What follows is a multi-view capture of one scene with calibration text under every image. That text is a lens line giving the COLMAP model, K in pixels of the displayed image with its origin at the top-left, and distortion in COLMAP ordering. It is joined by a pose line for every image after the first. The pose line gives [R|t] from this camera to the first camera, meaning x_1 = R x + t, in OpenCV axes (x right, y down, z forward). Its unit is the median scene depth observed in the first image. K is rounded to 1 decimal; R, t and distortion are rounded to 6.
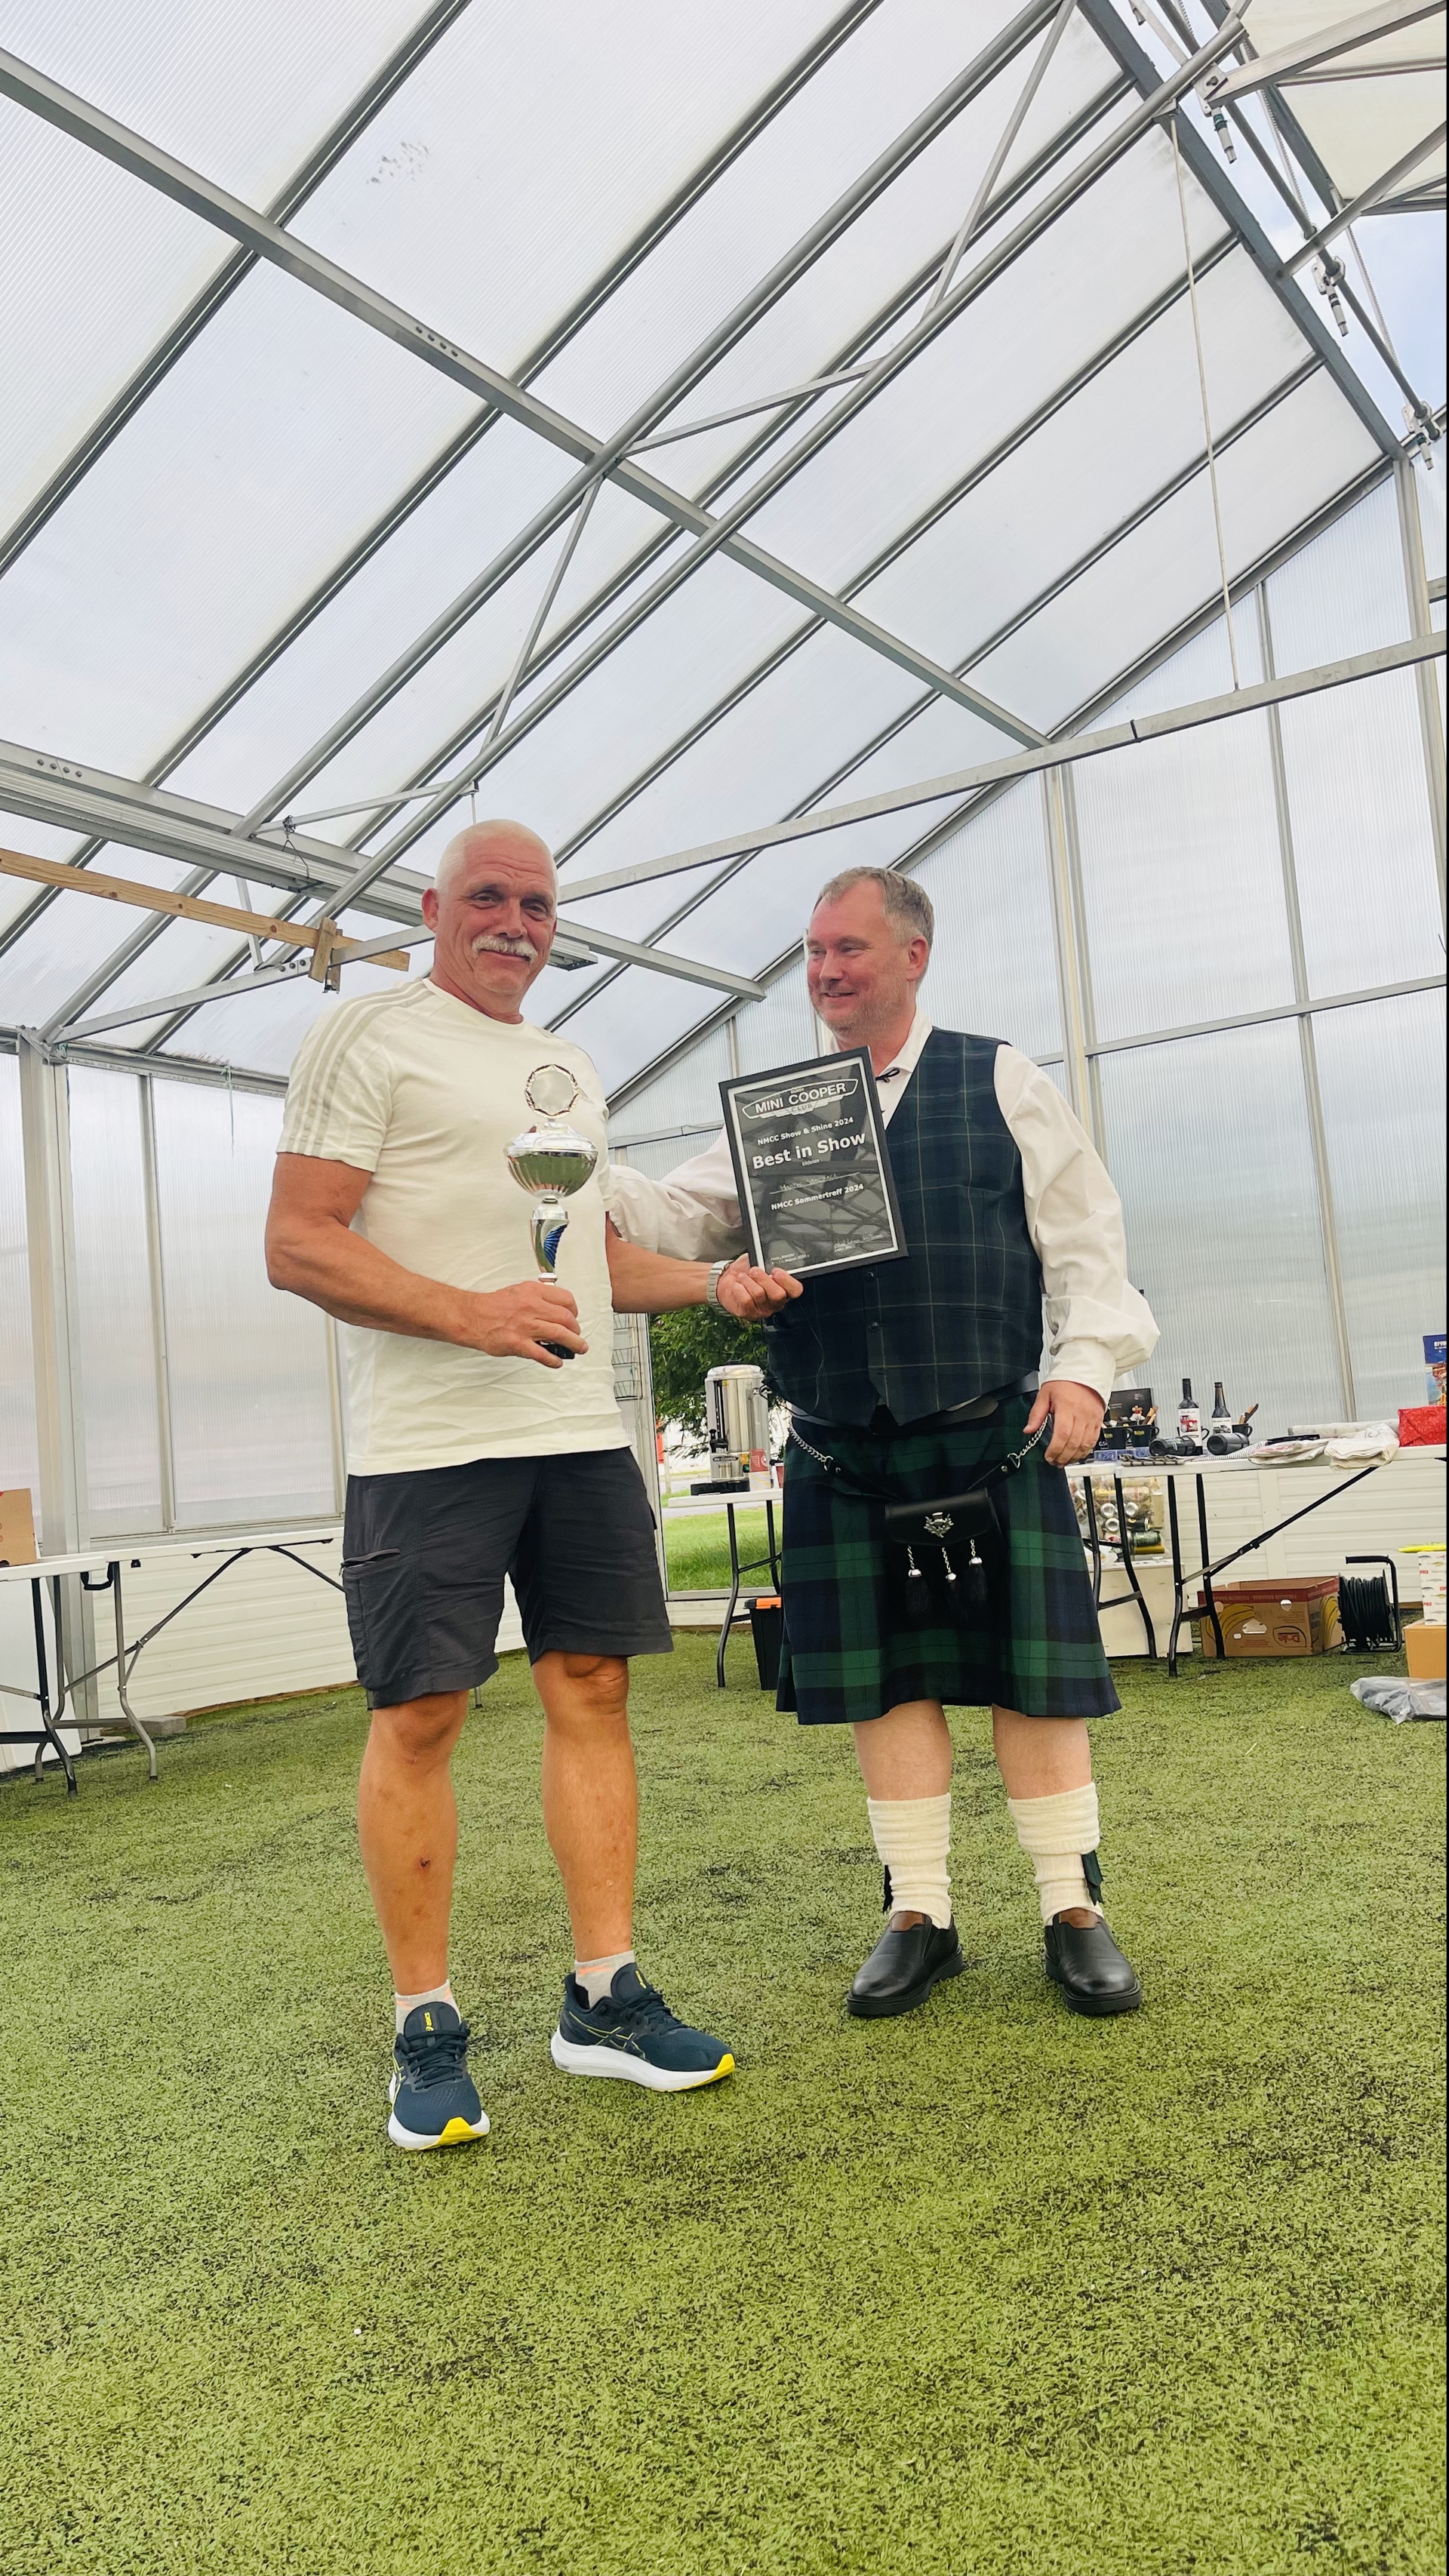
lens RADIAL K [[1958.0, 0, 730.3], [0, 1958.0, 1306.2], [0, 0, 1]] dist [0.066180, -0.082132]
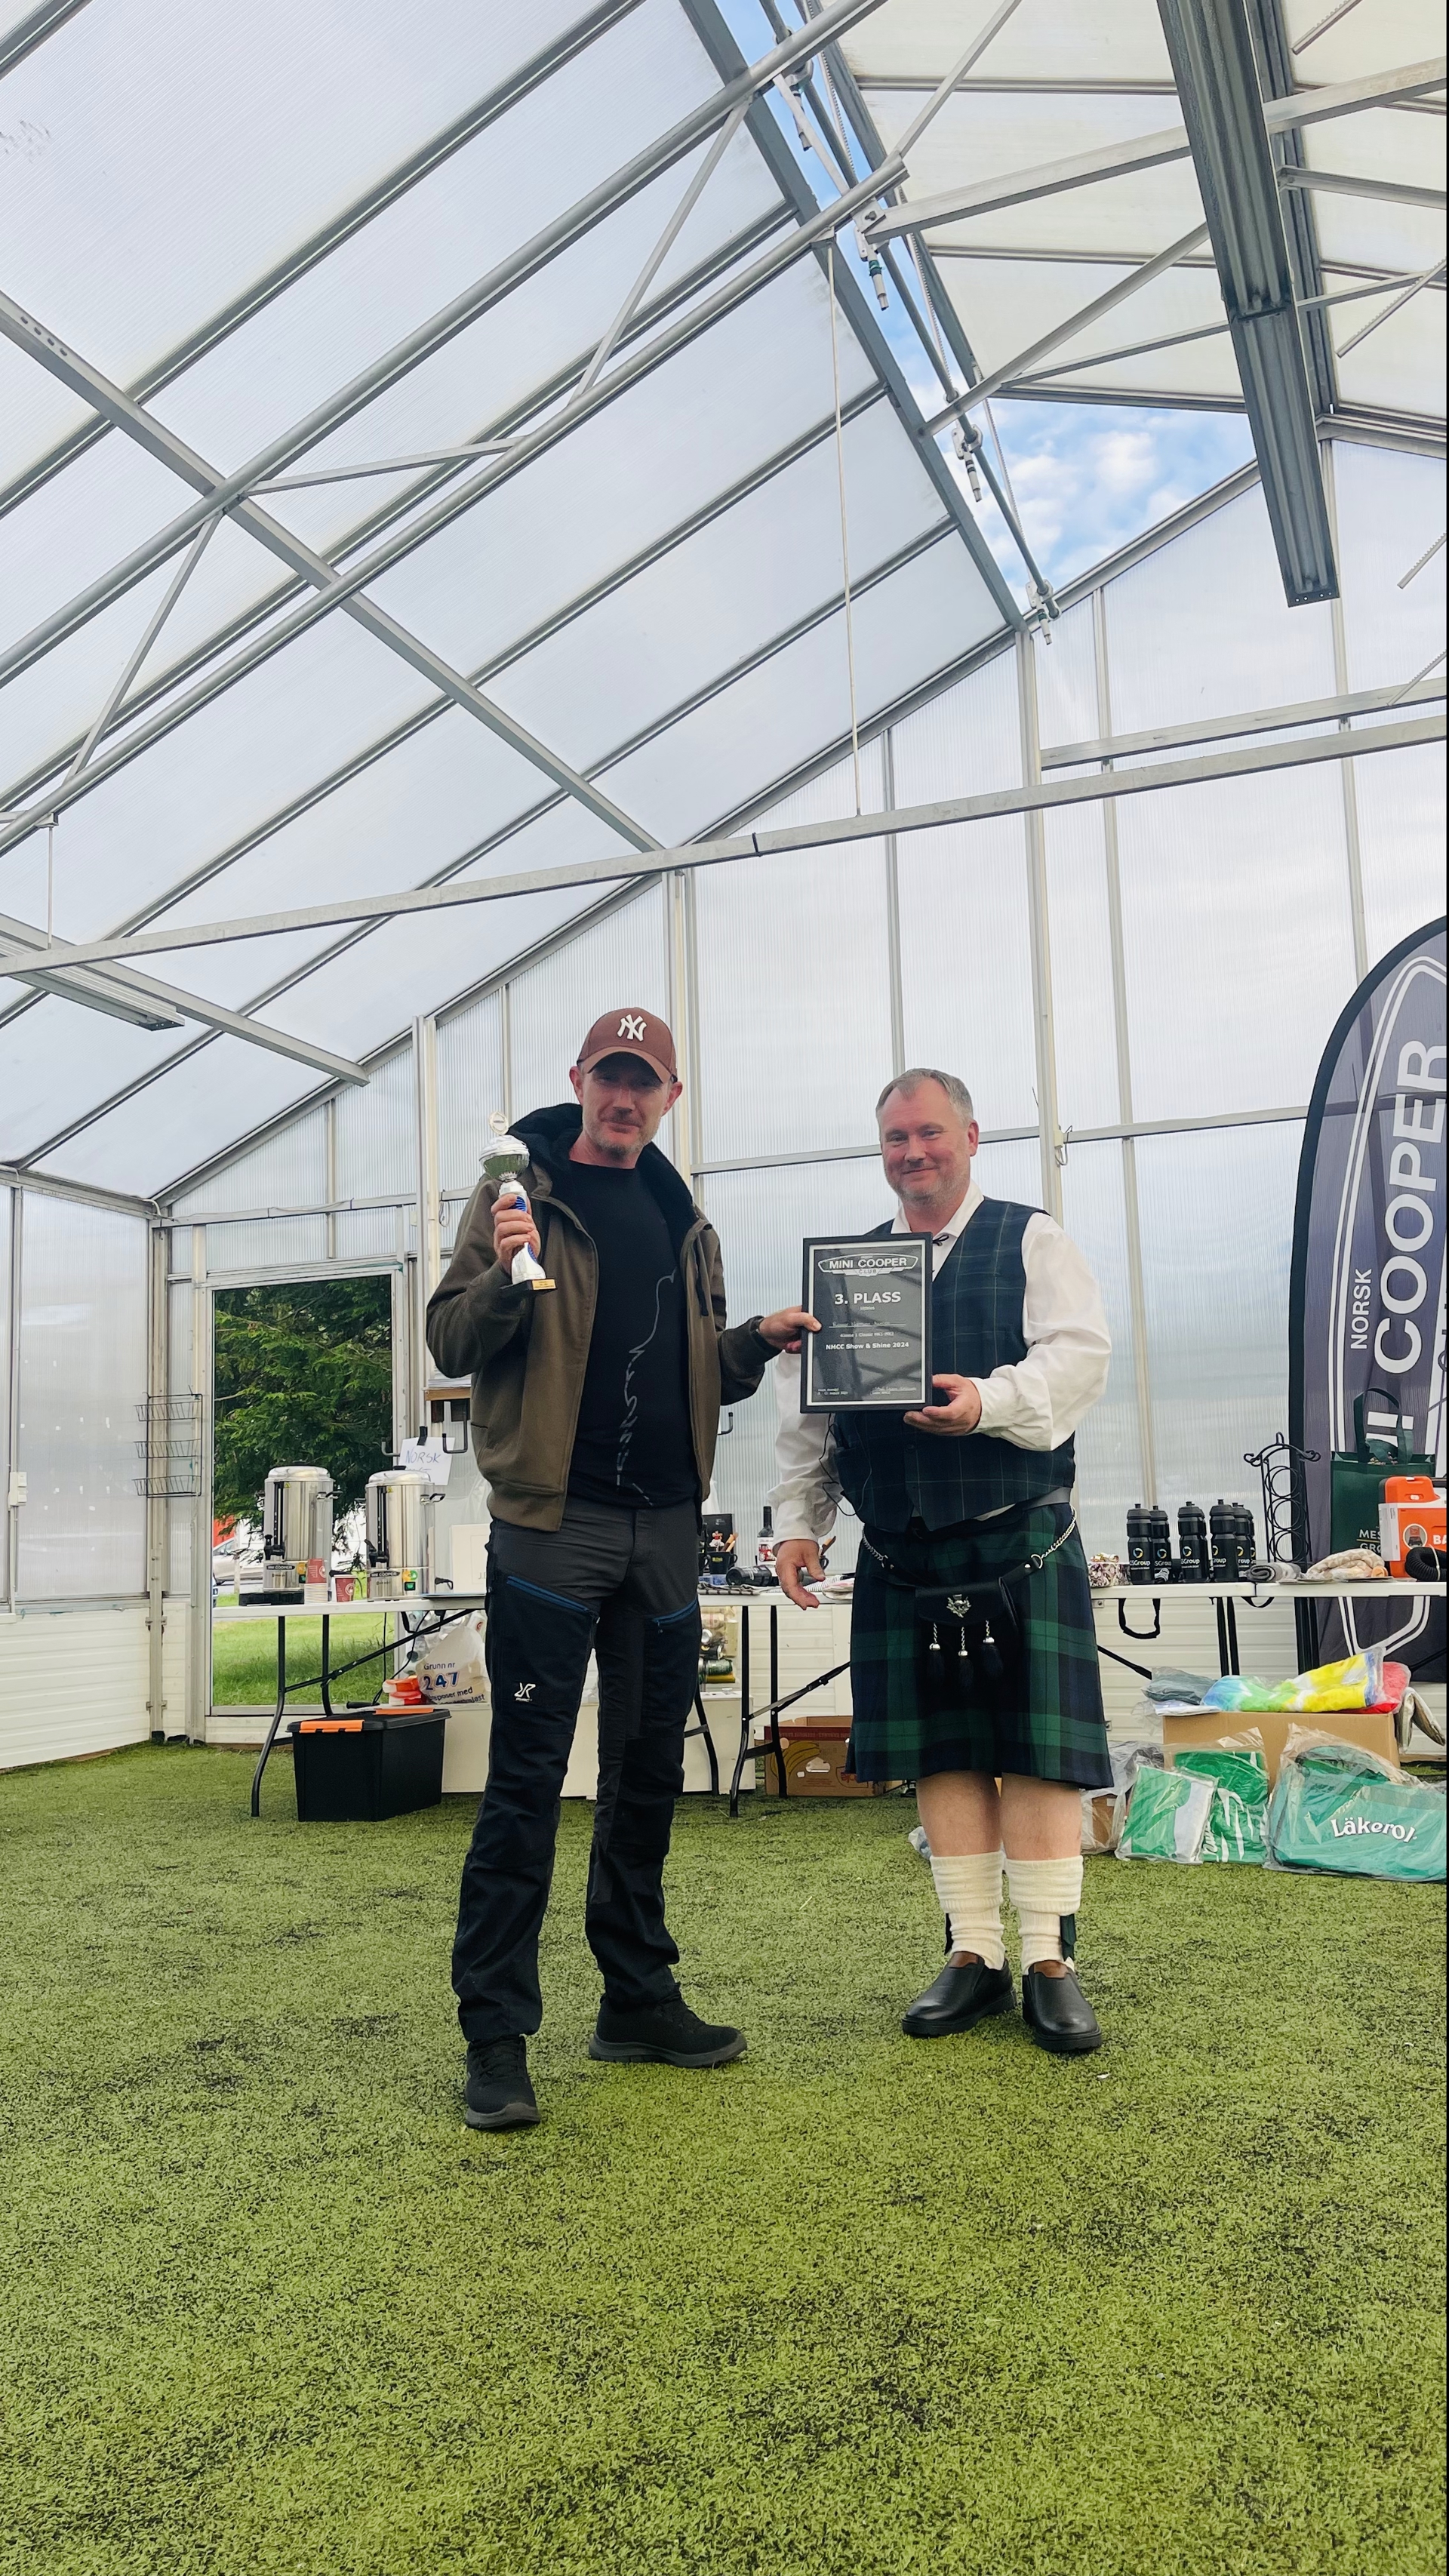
lens RADIAL K [[1958.0, 0, 727.0], [0, 1958.0, 1307.6], [0, 0, 1]] dist [0.066180, -0.082132]
pose [[0.977350, 0.076094, 0.197473, 0.013076], [-0.065247, 0.996010, -0.060880, -0.001479], [-0.201318, 0.046616, 0.978416, 0.047986]]
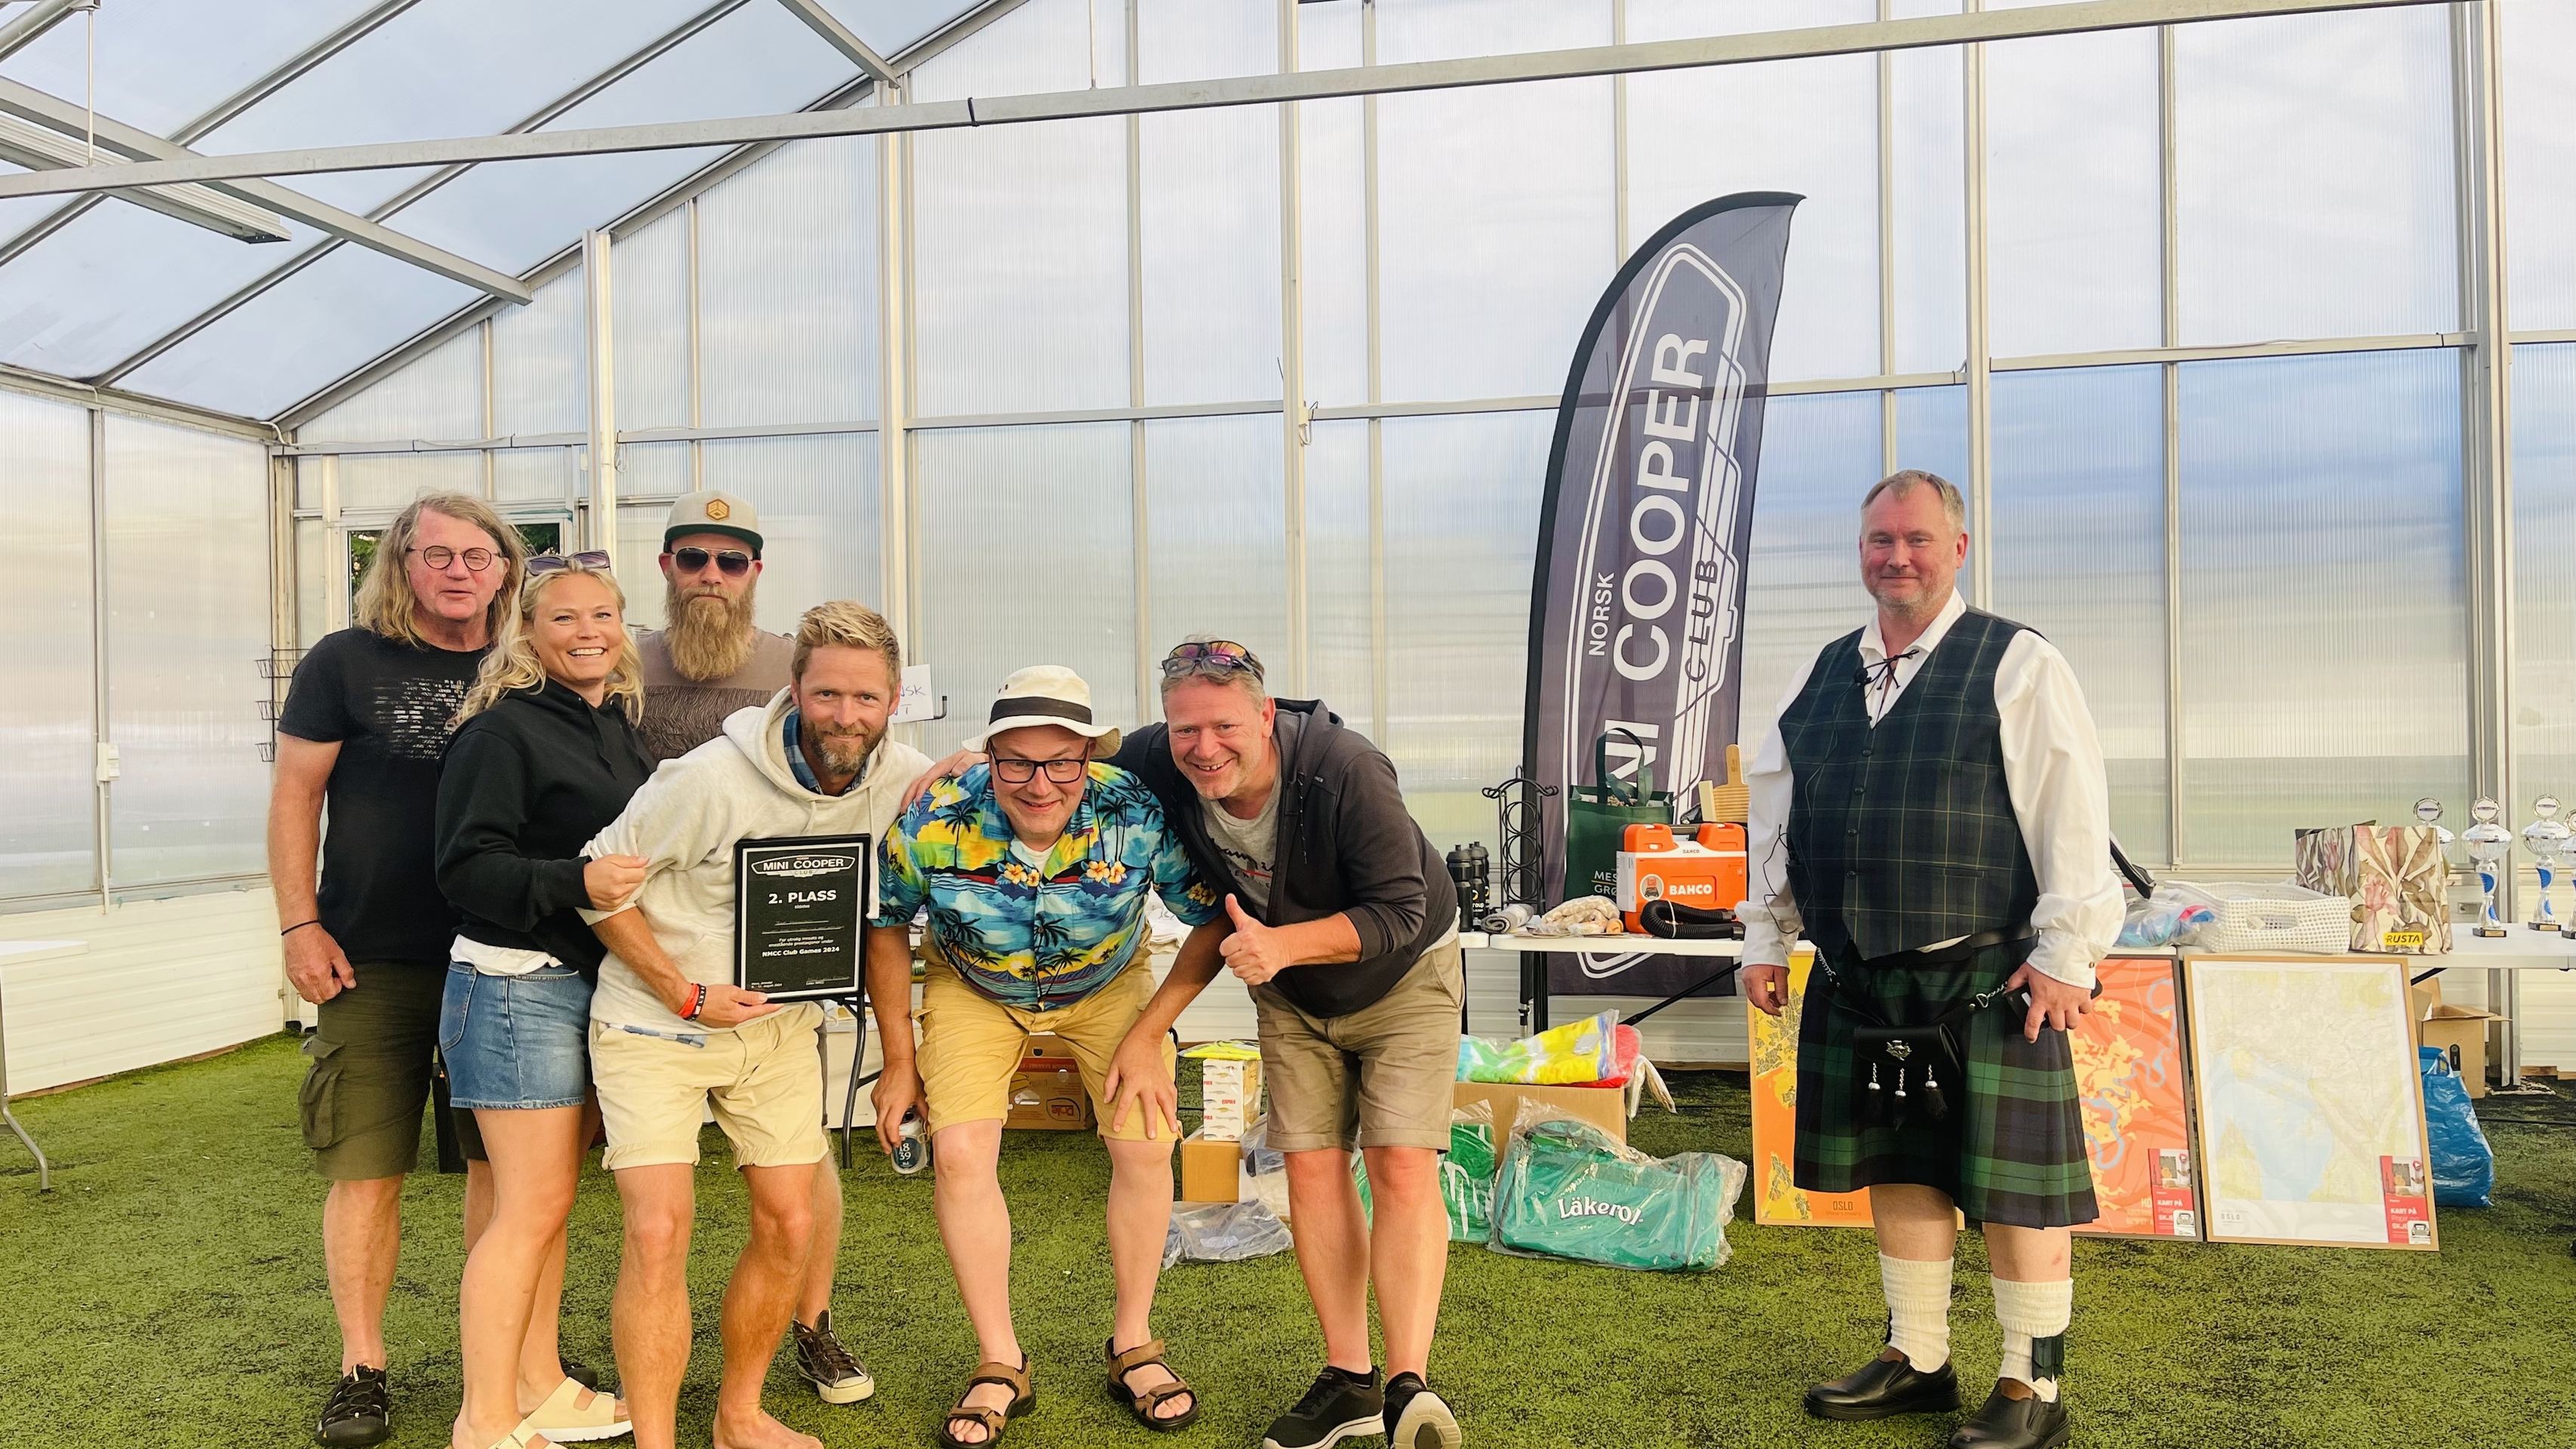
lens RADIAL K [[1958.0, 0, 1277.1], [0, 1958.0, 739.9], [0, 0, 1]] dist [0.066180, -0.082132]
pose [[0.929466, 0.067070, 0.362760, 0.033421], [-0.090928, 0.994647, 0.049077, -0.066696], [-0.357527, -0.078600, 0.930589, 0.129872]]
